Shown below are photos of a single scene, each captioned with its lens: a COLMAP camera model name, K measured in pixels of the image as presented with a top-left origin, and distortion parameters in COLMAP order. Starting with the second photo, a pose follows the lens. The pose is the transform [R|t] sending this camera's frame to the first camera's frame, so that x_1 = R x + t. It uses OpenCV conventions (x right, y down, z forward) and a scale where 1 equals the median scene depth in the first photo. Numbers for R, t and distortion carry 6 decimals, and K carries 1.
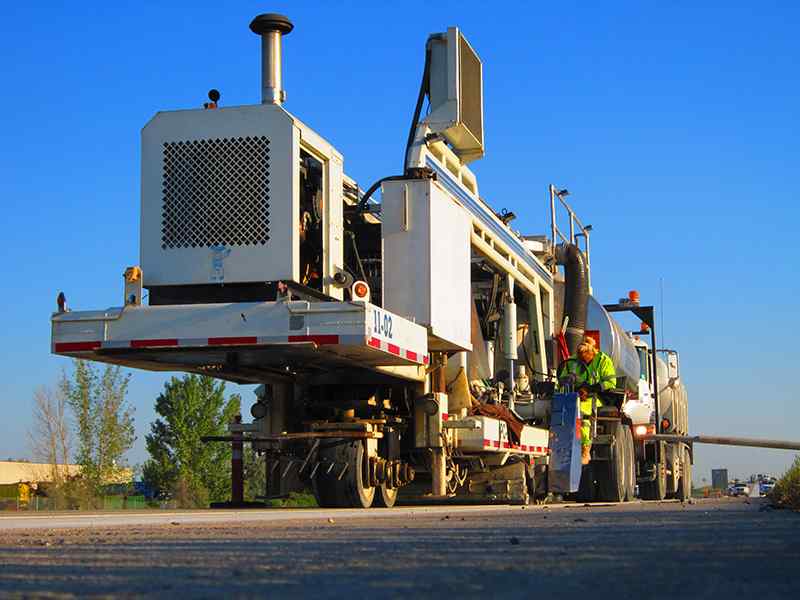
lens RADIAL K [[1523.9, 0, 400.0], [0, 1523.9, 300.0], [0, 0, 1]] dist [-0.187041, 0.041140]
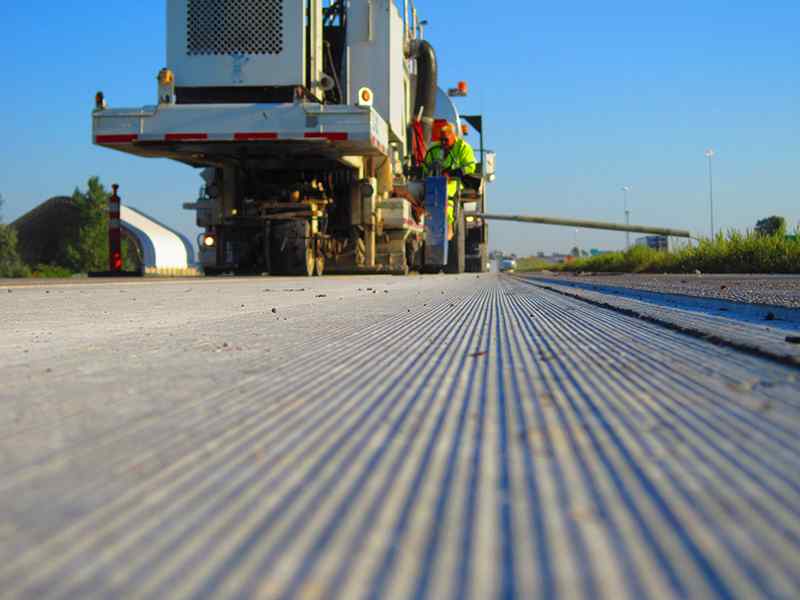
lens RADIAL K [[1523.9, 0, 400.0], [0, 1523.9, 300.0], [0, 0, 1]] dist [-0.187041, 0.041140]
pose [[0.984640, 0.000540, 0.174597, -0.157562], [-0.026431, 0.988931, 0.146002, -0.017225], [-0.172585, -0.148374, 0.973755, -0.148987]]
